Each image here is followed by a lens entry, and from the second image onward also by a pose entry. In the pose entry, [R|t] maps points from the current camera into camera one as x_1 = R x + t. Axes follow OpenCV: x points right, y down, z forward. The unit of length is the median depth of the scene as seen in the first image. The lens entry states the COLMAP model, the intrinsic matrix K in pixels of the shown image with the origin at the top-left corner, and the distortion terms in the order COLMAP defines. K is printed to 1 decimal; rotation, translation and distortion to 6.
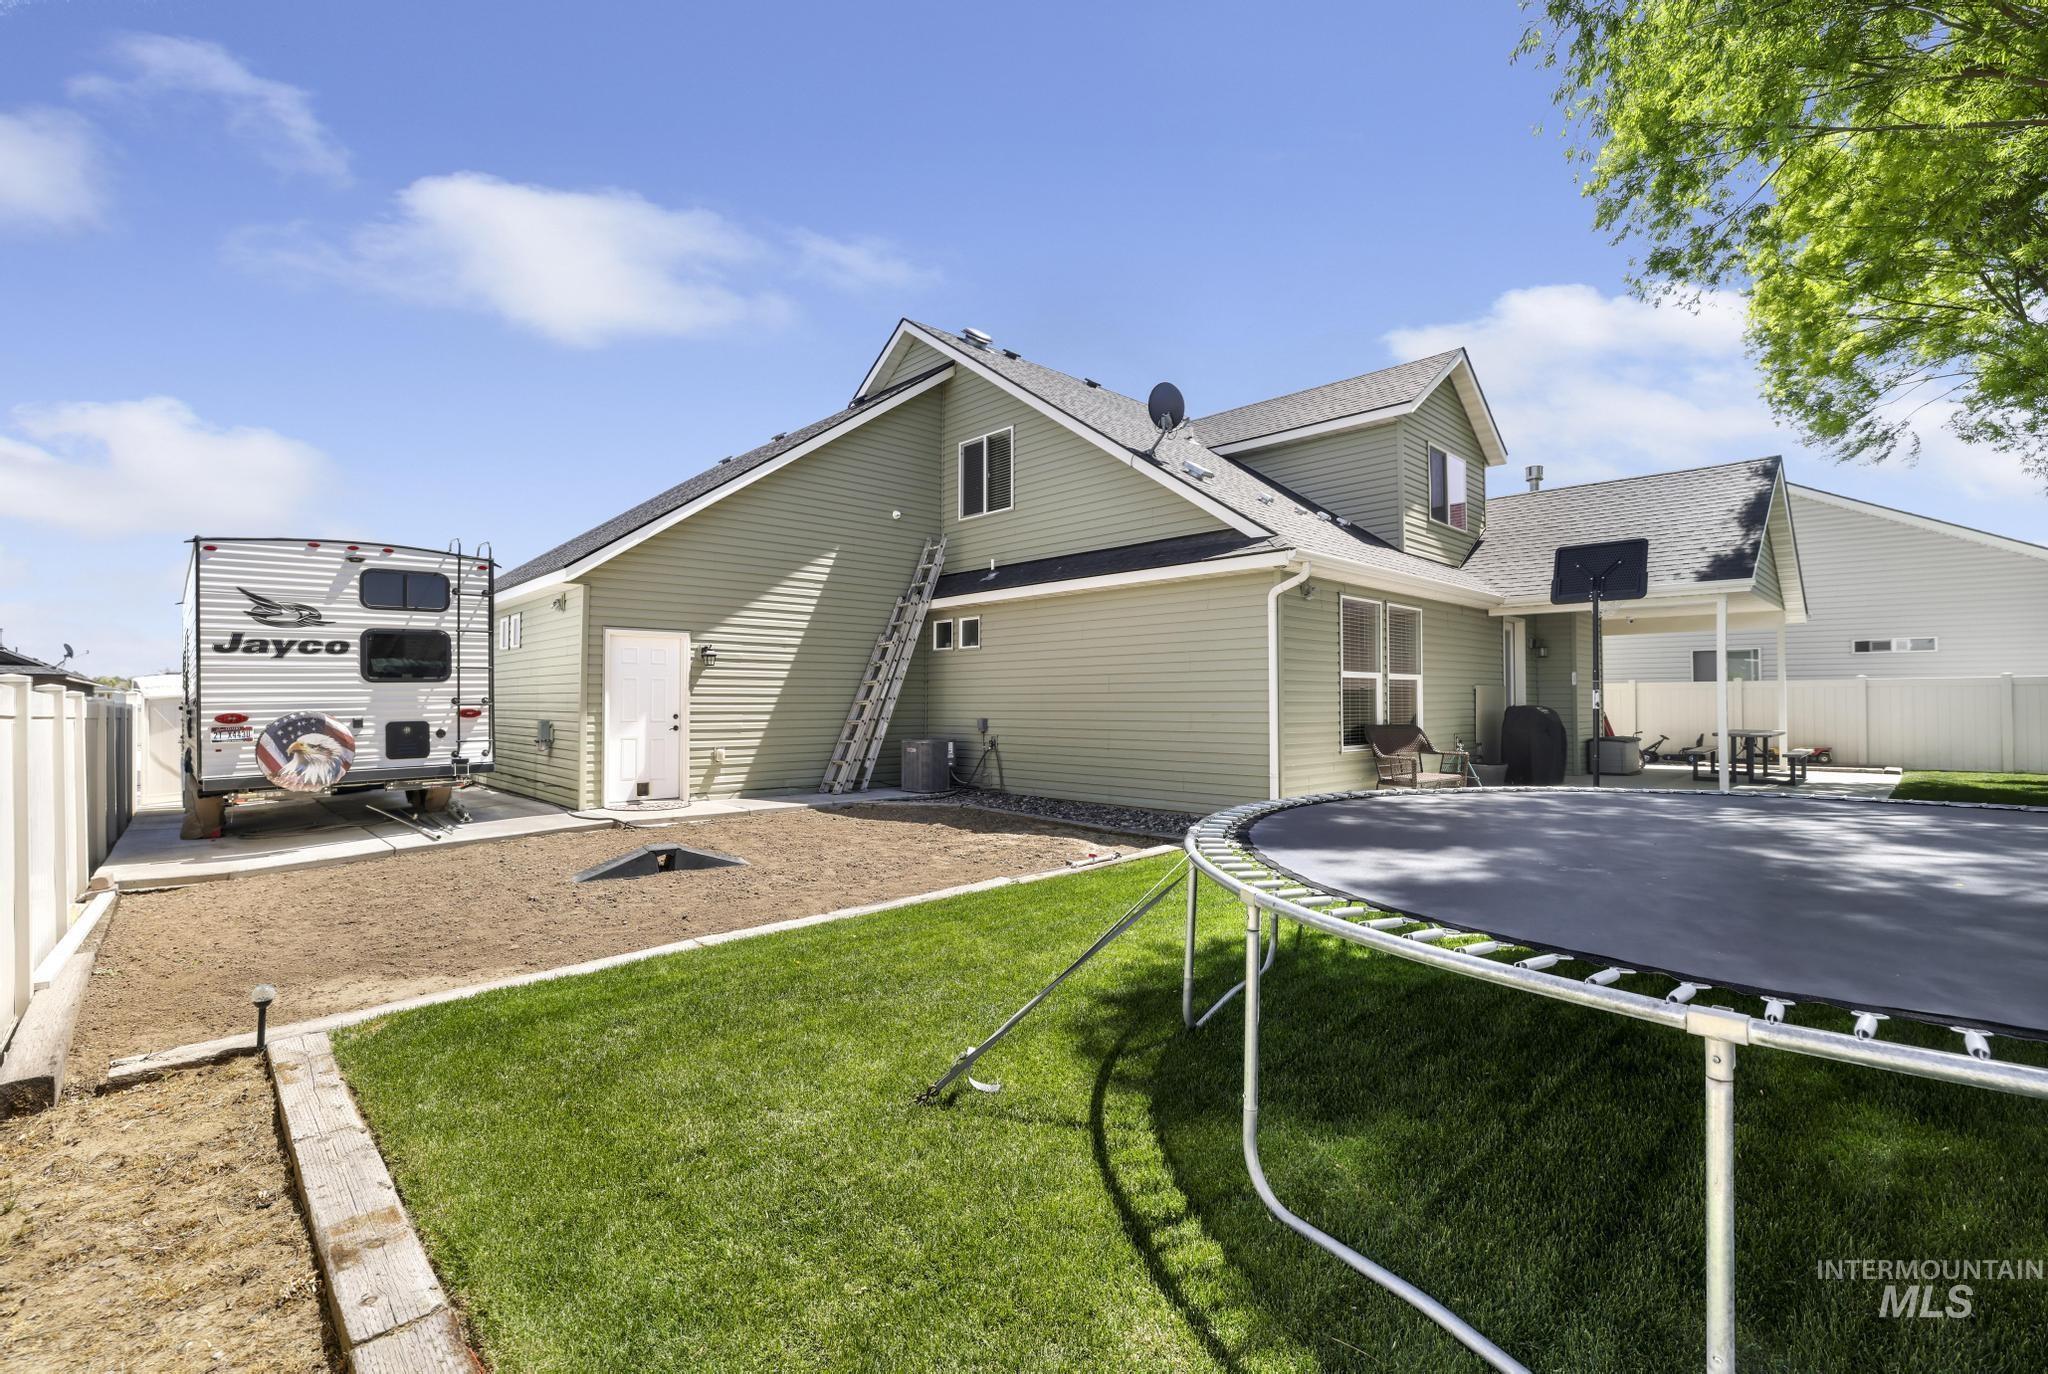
lens RADIAL K [[881.9, 0, 1024.3], [0, 881.9, 683.0], [0, 0, 1]] dist [-0.046230, 0.015490]
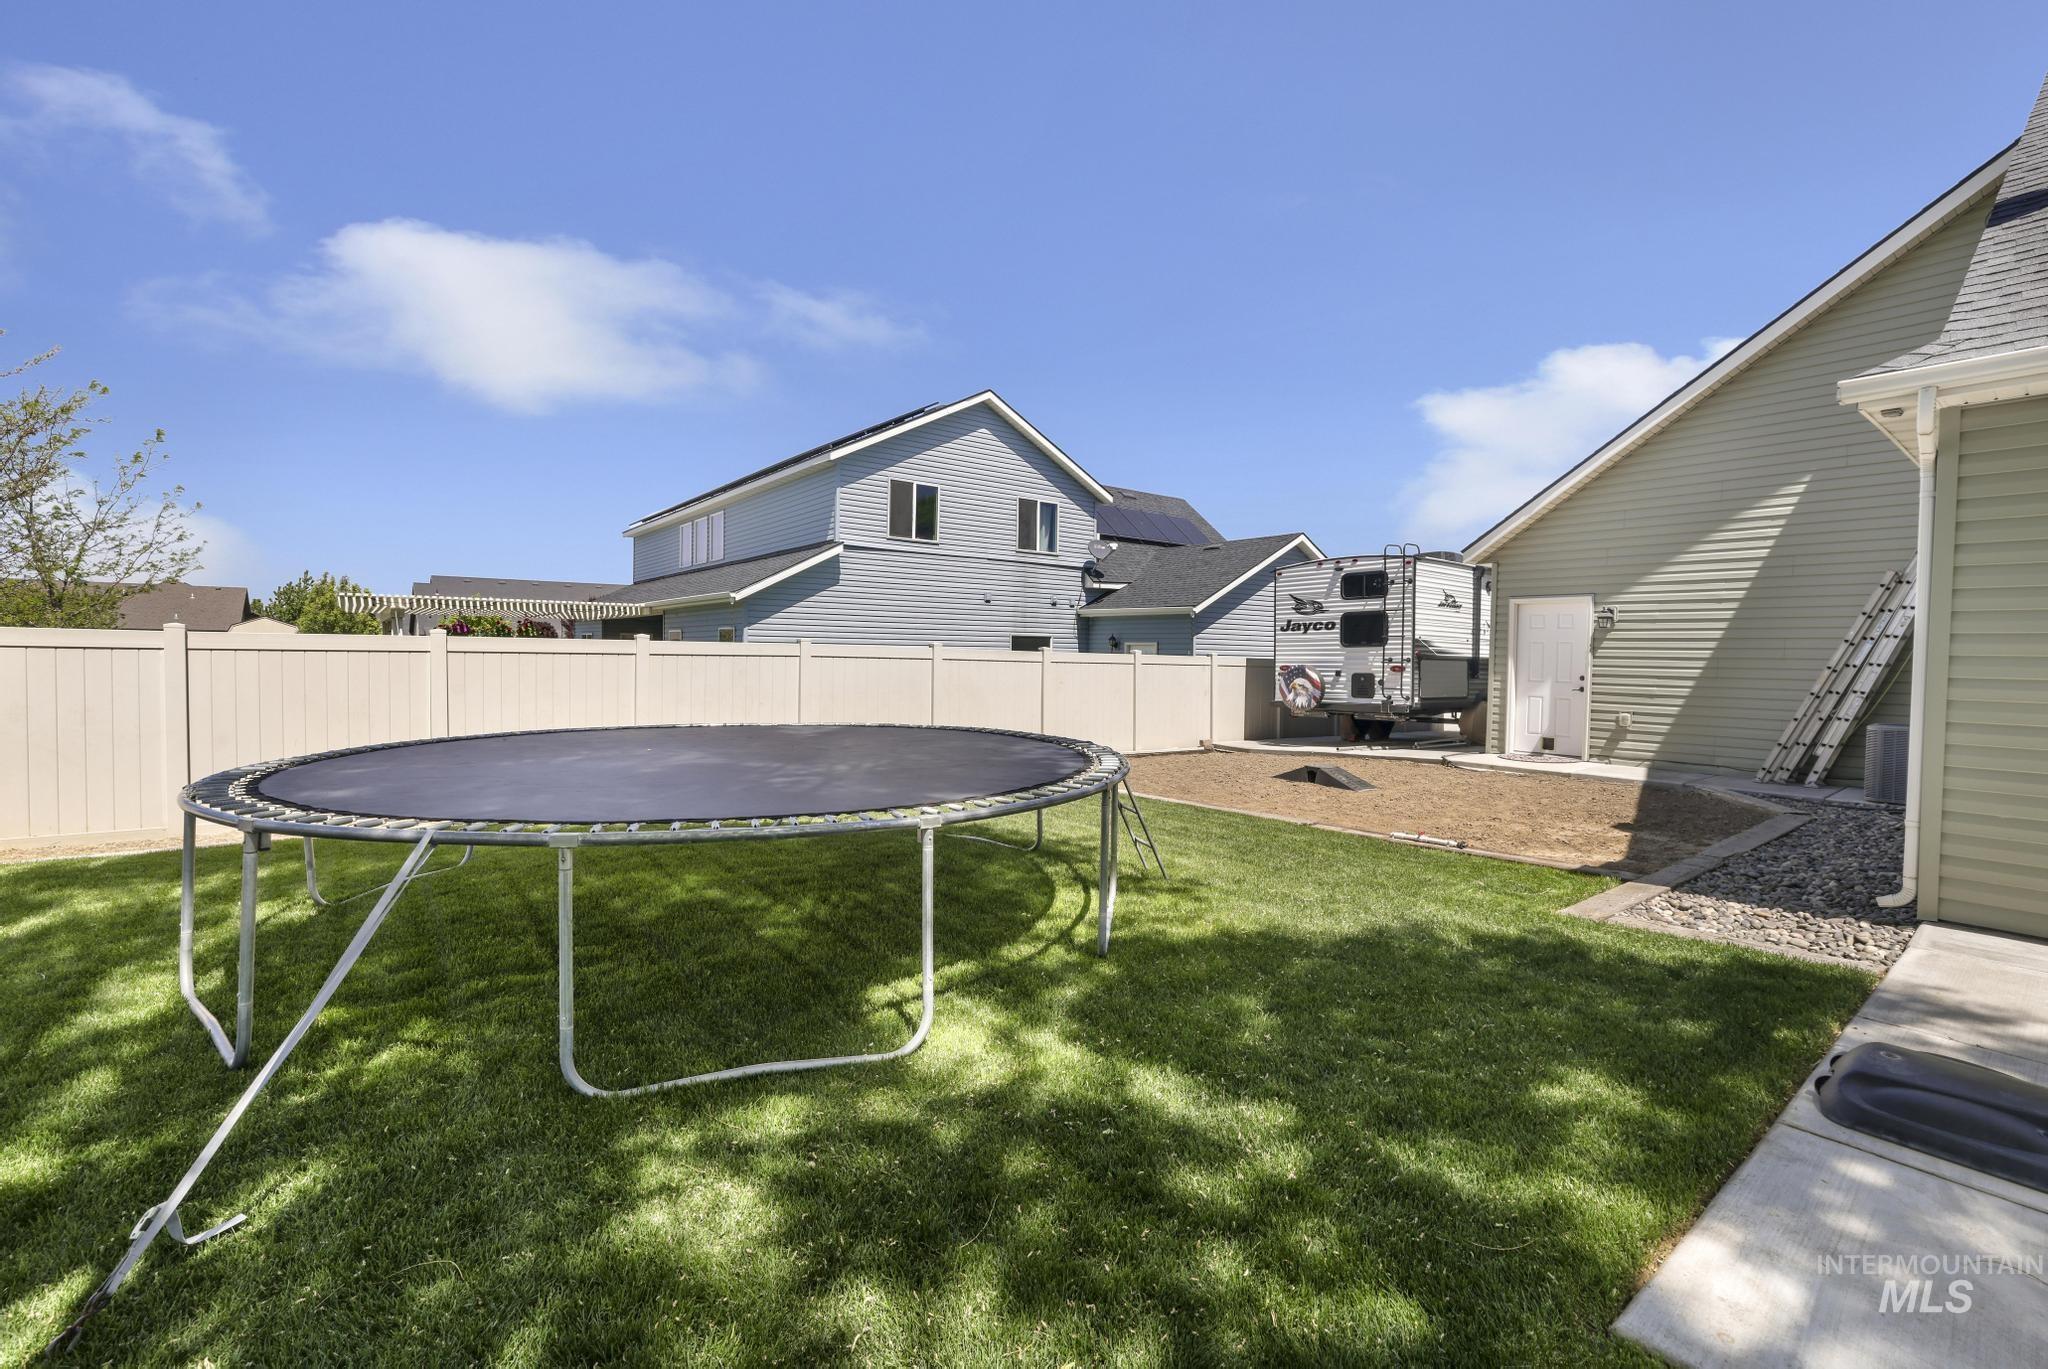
lens RADIAL K [[881.9, 0, 1024.3], [0, 881.9, 680.5], [0, 0, 1]] dist [-0.046230, 0.015490]
pose [[-0.075963, 0.032425, -0.996583, 0.762130], [0.007826, 0.999460, 0.031922, 0.003642], [0.997080, -0.005374, -0.076176, 0.479830]]
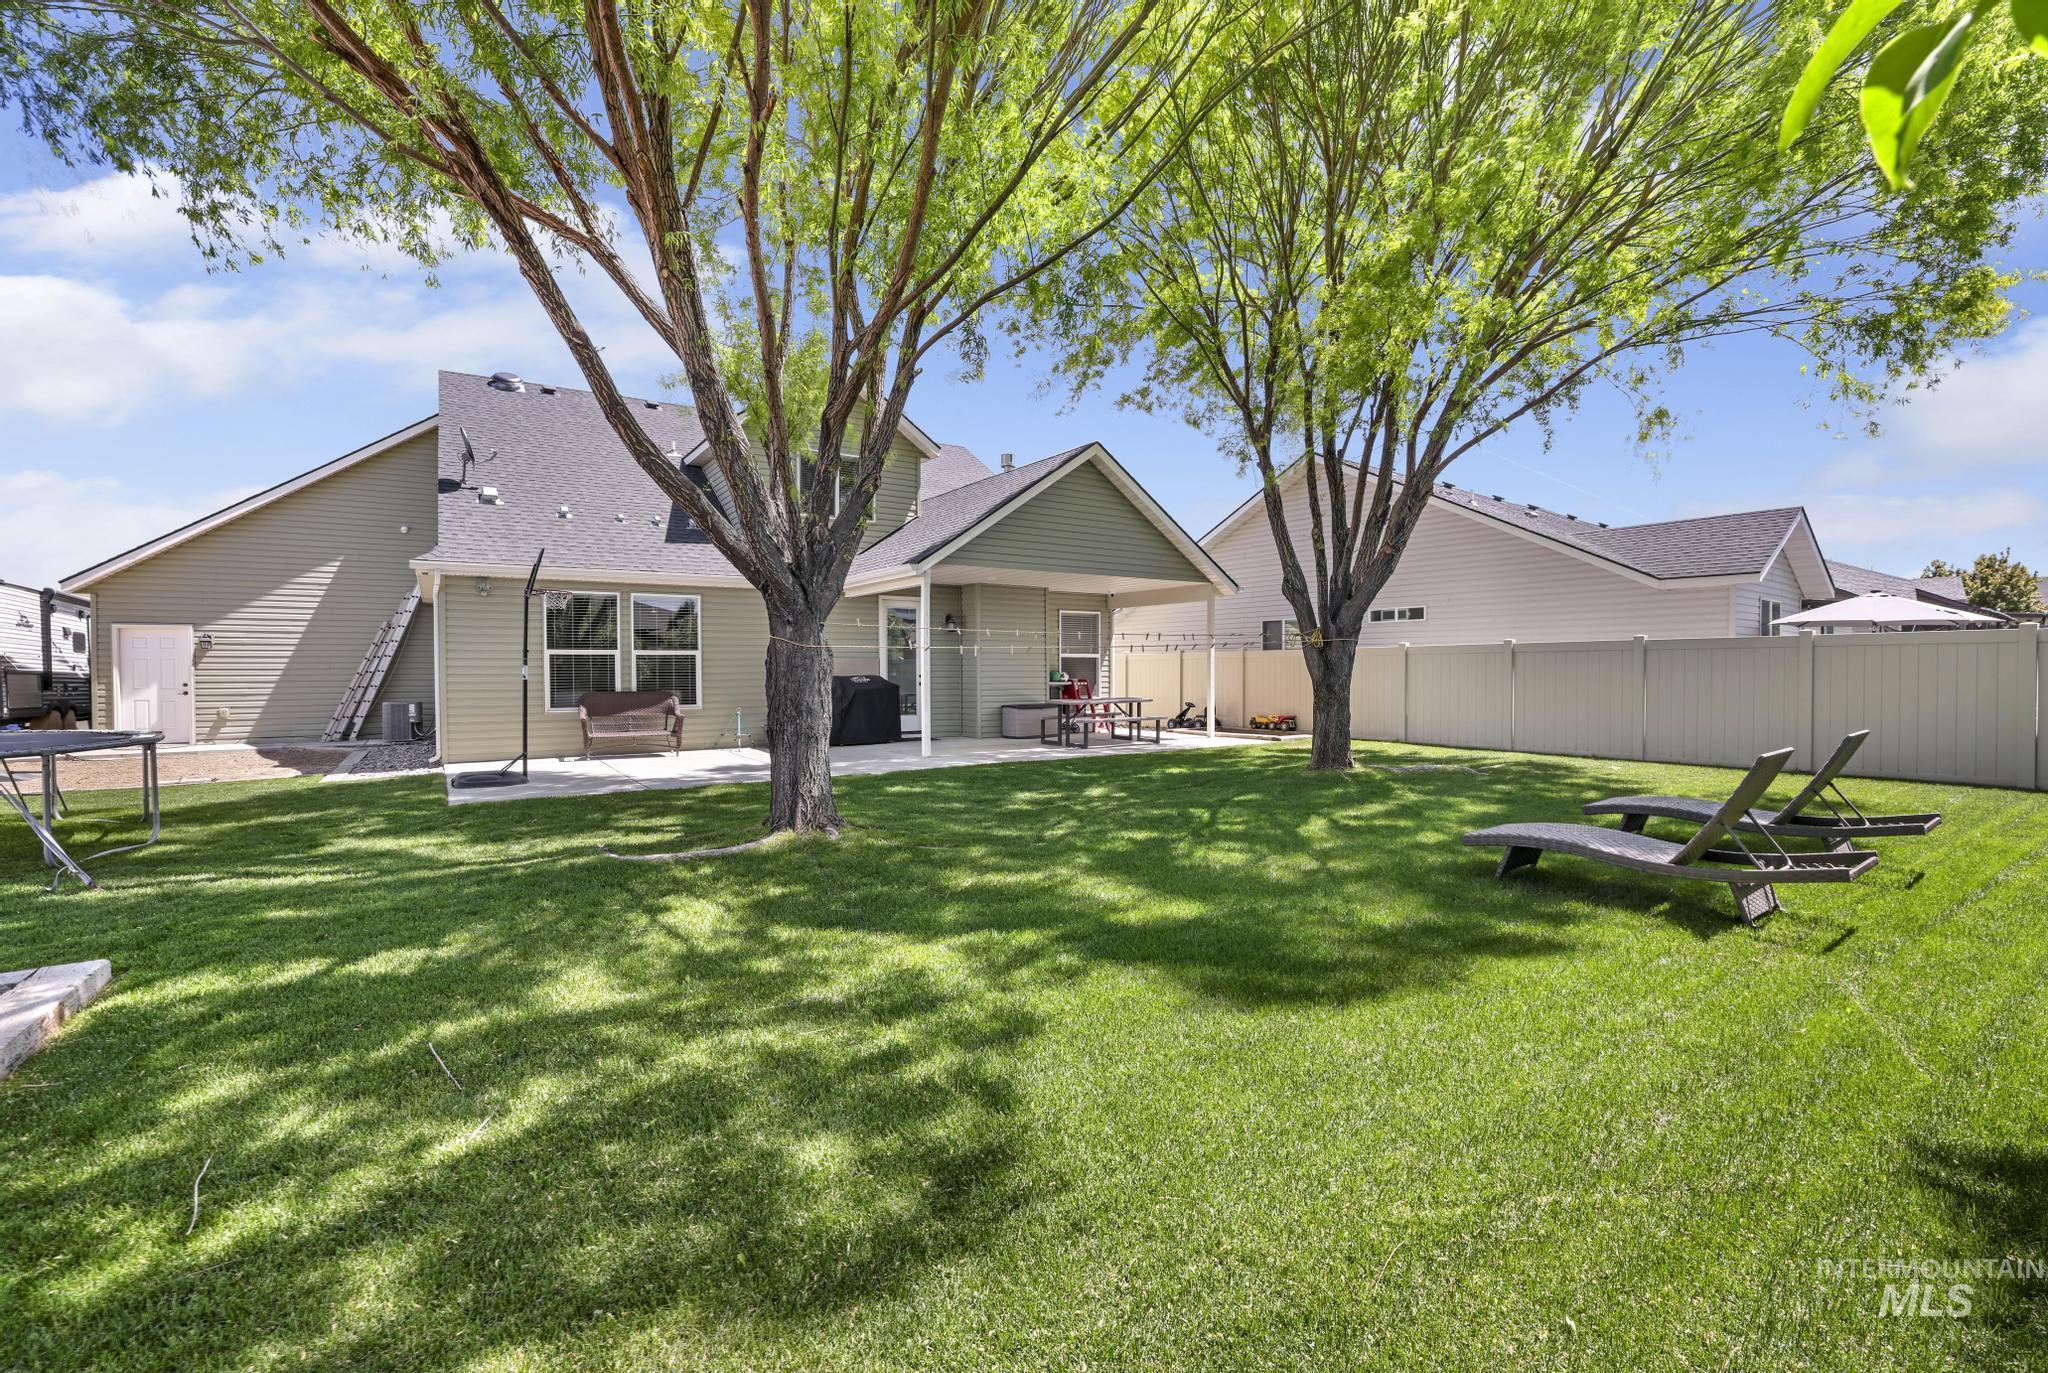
lens RADIAL K [[881.9, 0, 1024.3], [0, 881.9, 682.5], [0, 0, 1]] dist [-0.046230, 0.015490]
pose [[0.990399, -0.002189, -0.138219, 1.280360], [0.007091, 0.999363, 0.034989, -0.004856], [0.138054, -0.035633, 0.989784, -0.197193]]
